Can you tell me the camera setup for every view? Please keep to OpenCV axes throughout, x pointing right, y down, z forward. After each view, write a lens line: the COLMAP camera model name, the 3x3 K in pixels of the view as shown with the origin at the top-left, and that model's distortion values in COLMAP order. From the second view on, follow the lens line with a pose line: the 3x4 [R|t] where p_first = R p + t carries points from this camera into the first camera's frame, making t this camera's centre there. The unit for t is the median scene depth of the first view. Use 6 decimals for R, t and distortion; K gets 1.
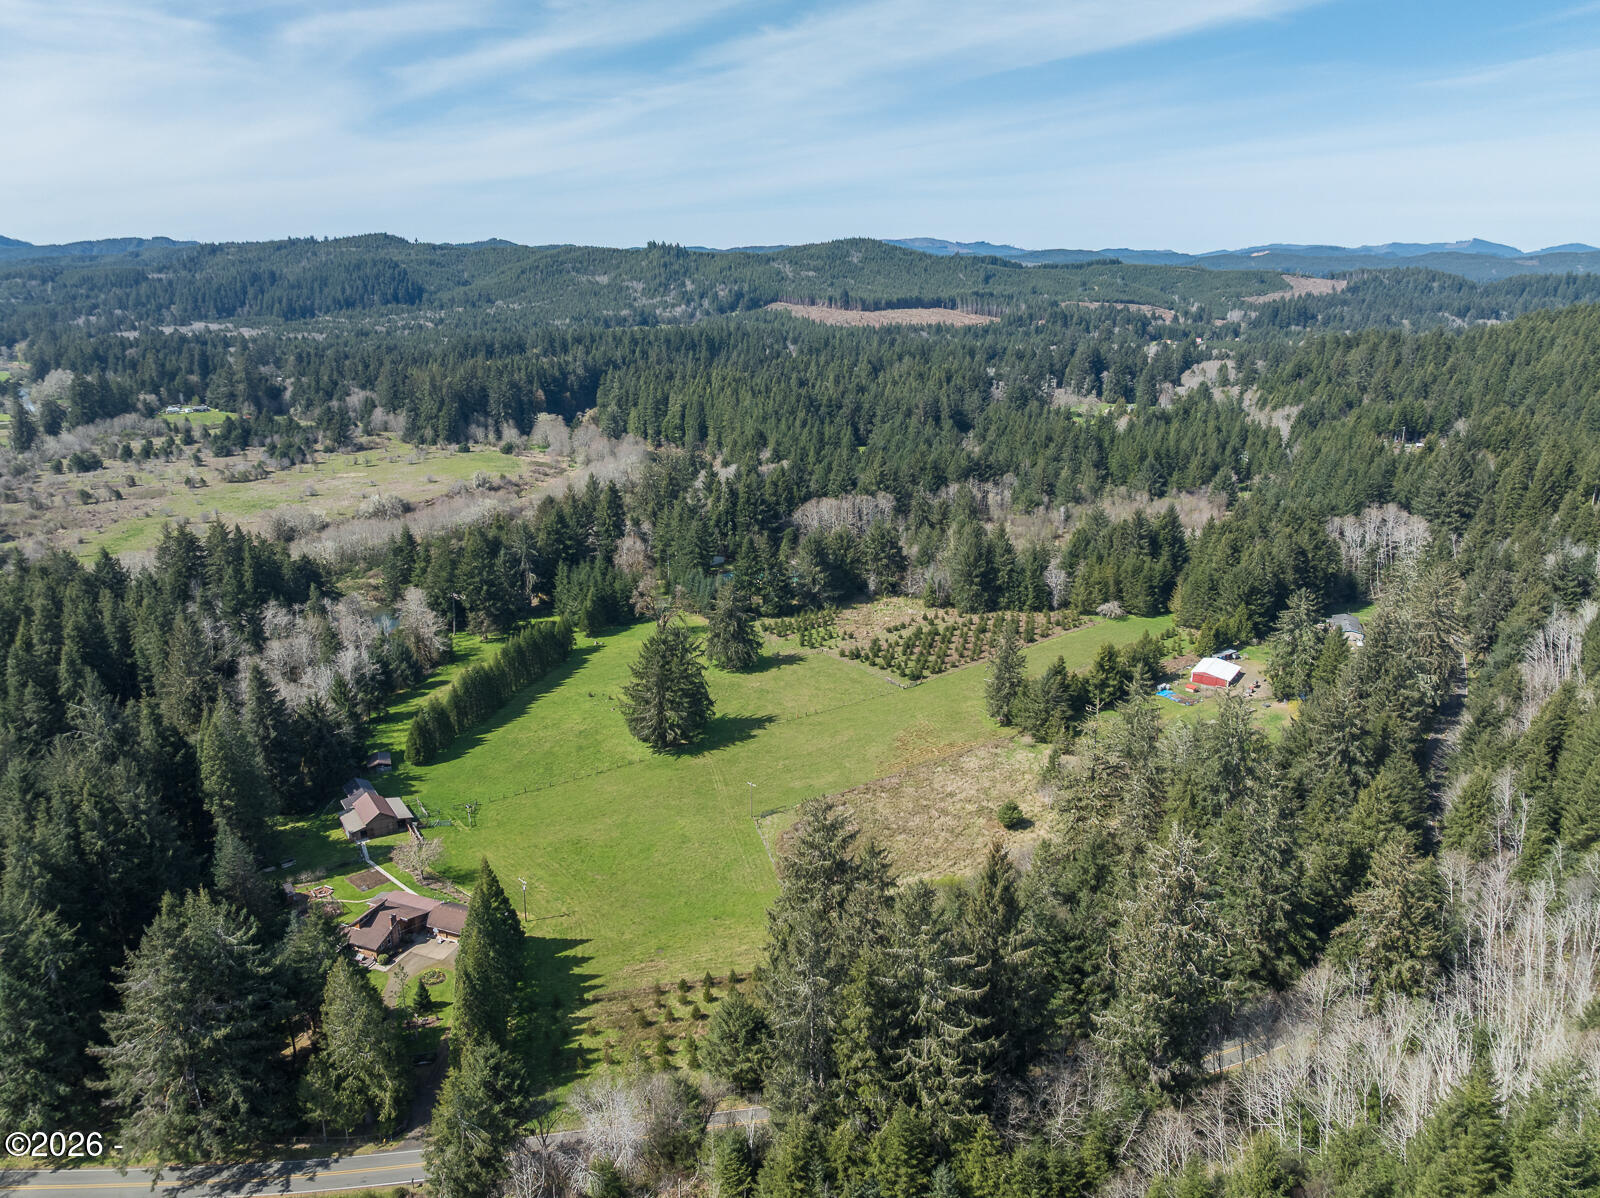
lens RADIAL K [[1133.0, 0, 802.0], [0, 1133.0, 596.7], [0, 0, 1]] dist [-0.019900, -0.035617]
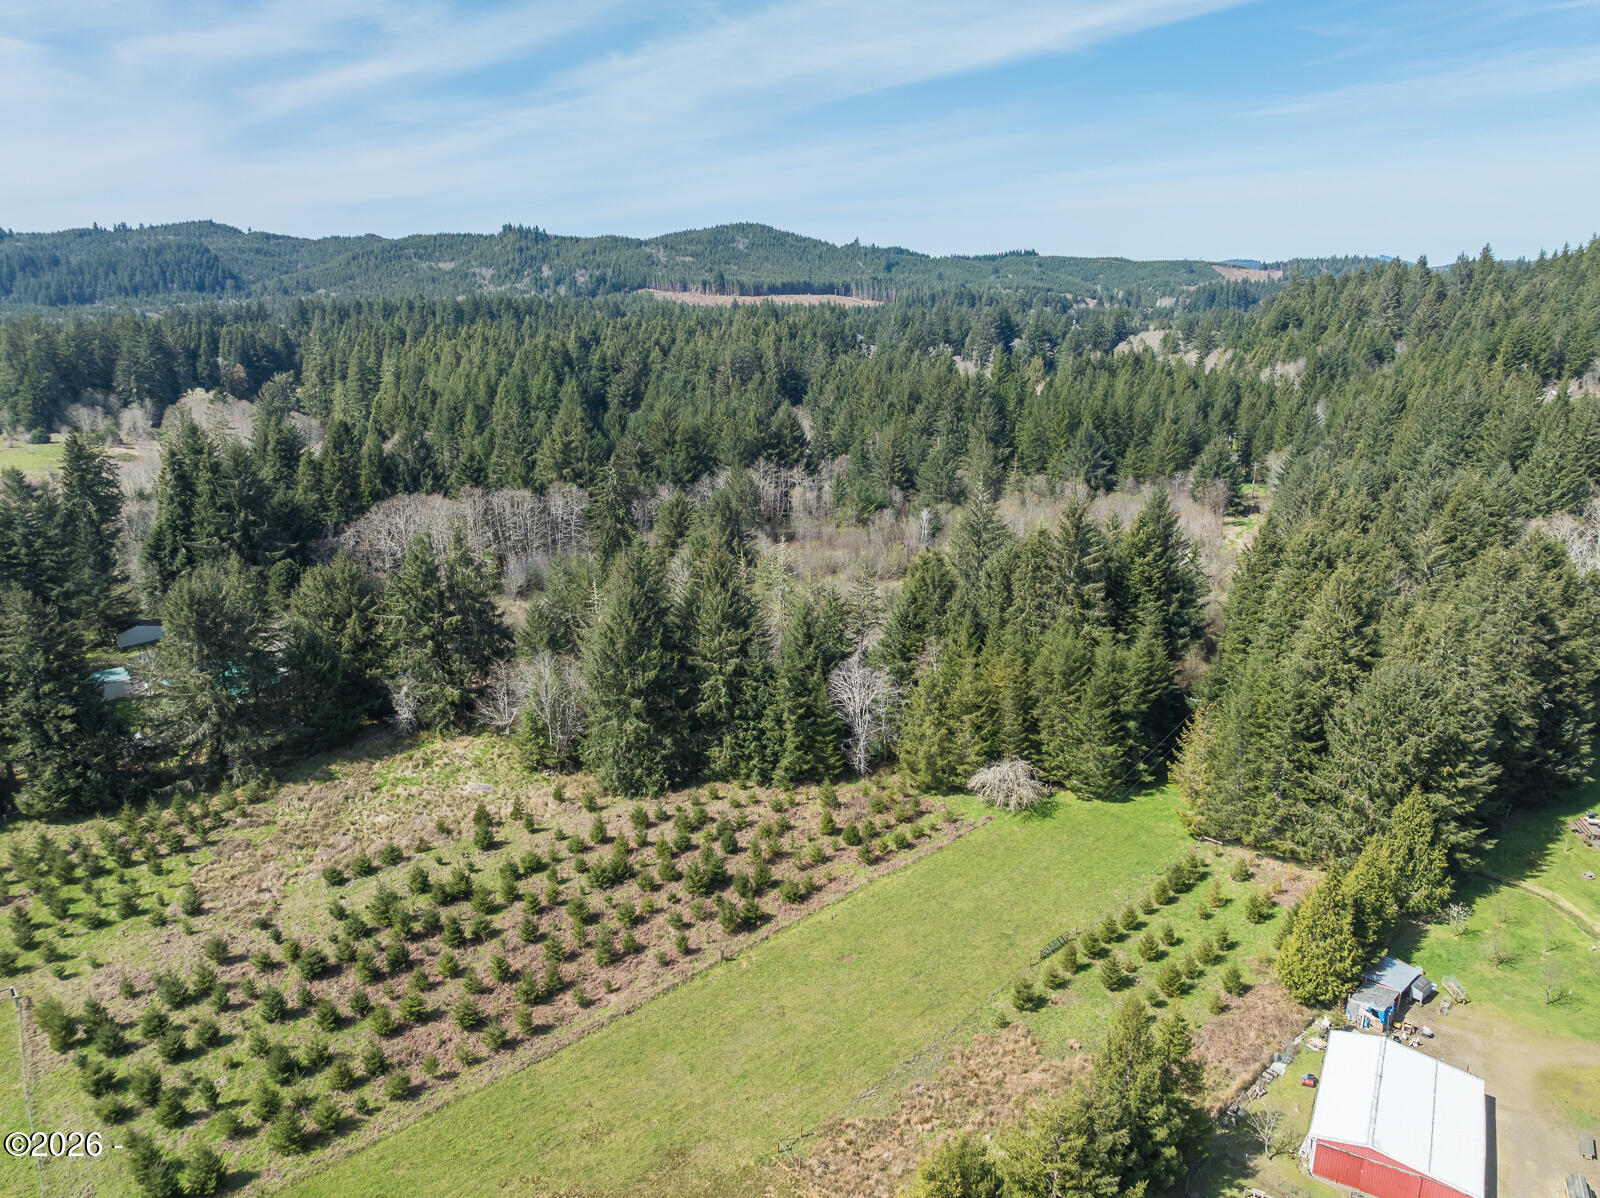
lens RADIAL K [[1133.0, 0, 802.0], [0, 1133.0, 596.7], [0, 0, 1]] dist [-0.019900, -0.035617]
pose [[0.997855, -0.015427, 0.063612, 0.134289], [0.016531, 0.999721, -0.016858, -0.030427], [-0.063334, 0.017873, 0.997832, 0.465370]]
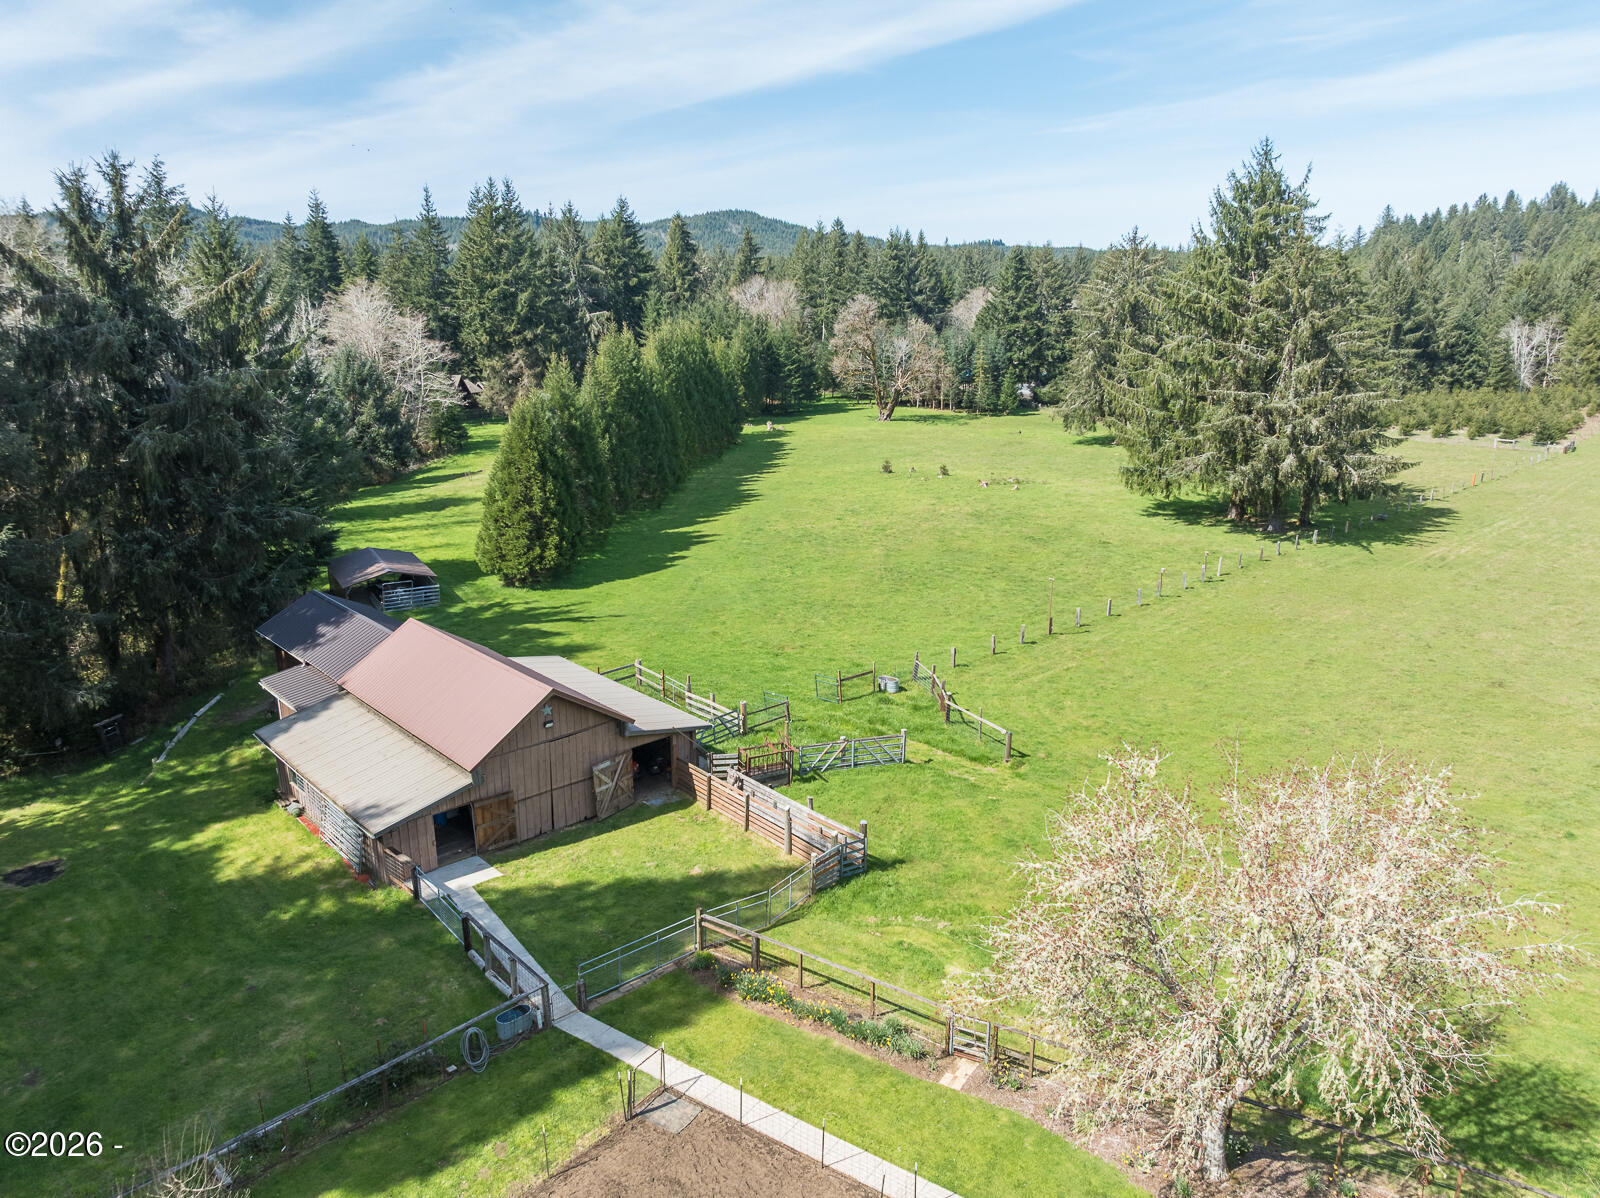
lens RADIAL K [[1135.0, 0, 804.7], [0, 1135.0, 597.1], [0, 0, 1]] dist [-0.037349, 0.004631]
pose [[0.988590, -0.035427, 0.146405, -0.161780], [0.039116, 0.998984, -0.022390, 0.081552], [-0.145463, 0.027861, 0.988971, 0.369770]]
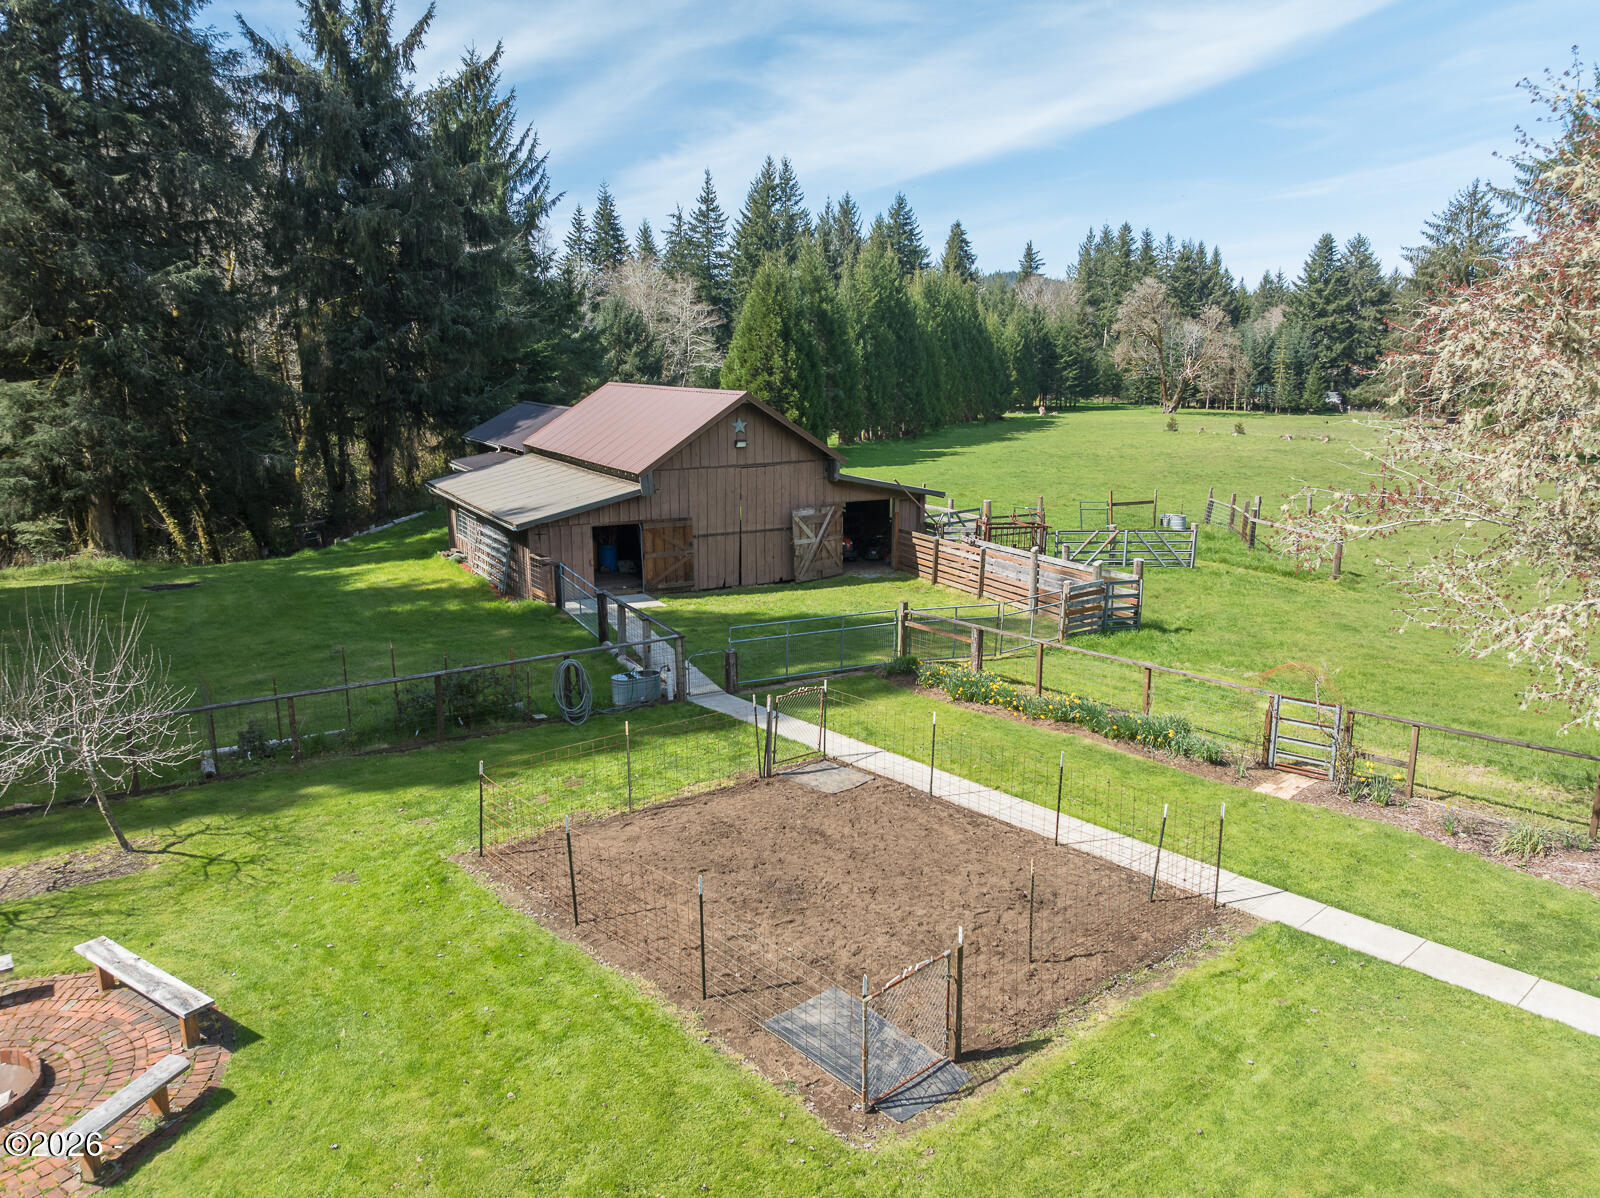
lens RADIAL K [[1133.0, 0, 802.0], [0, 1133.0, 596.7], [0, 0, 1]] dist [-0.019900, -0.035617]
pose [[0.995953, 0.022655, -0.086978, -0.159109], [-0.029714, 0.996292, -0.080739, 0.100538], [0.084827, 0.082997, 0.992933, 0.387027]]
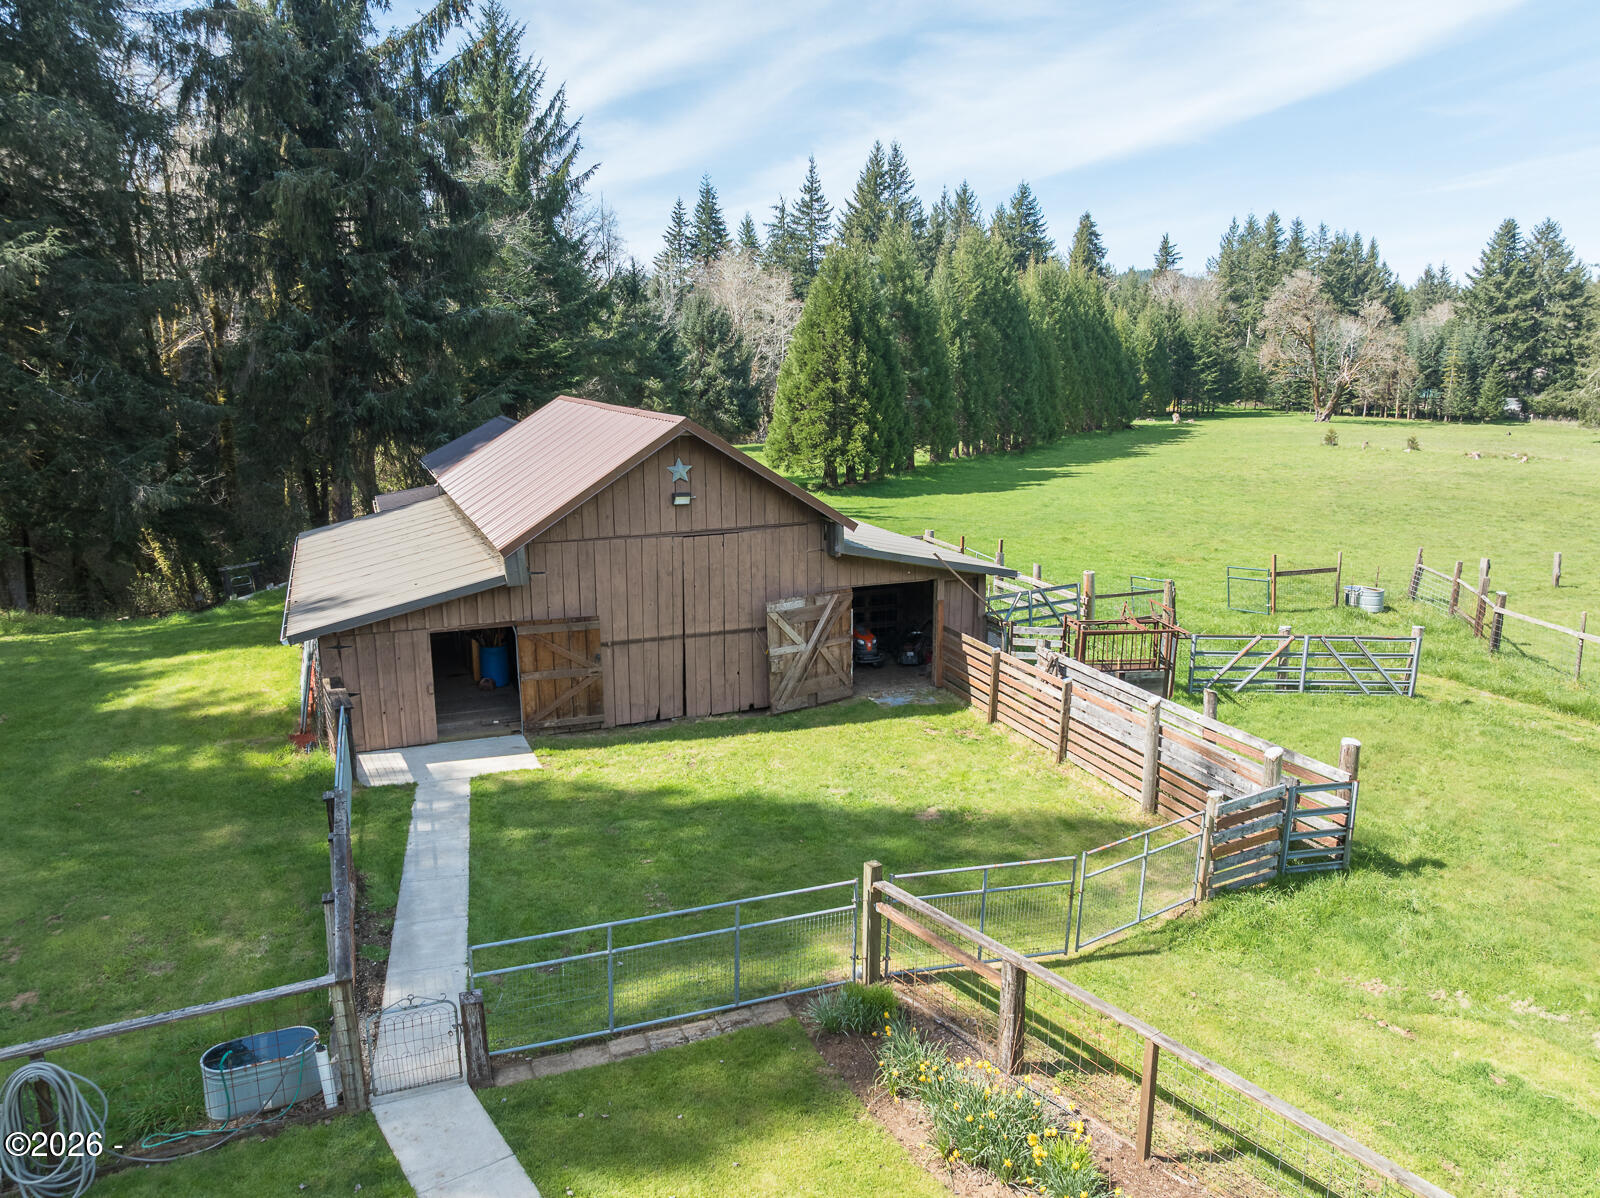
lens RADIAL K [[1135.0, 0, 804.7], [0, 1135.0, 597.1], [0, 0, 1]] dist [-0.037349, 0.004631]
pose [[0.980526, 0.043384, -0.191540, -0.156281], [-0.058953, 0.995337, -0.076349, 0.093554], [0.187335, 0.086154, 0.978511, 0.409865]]
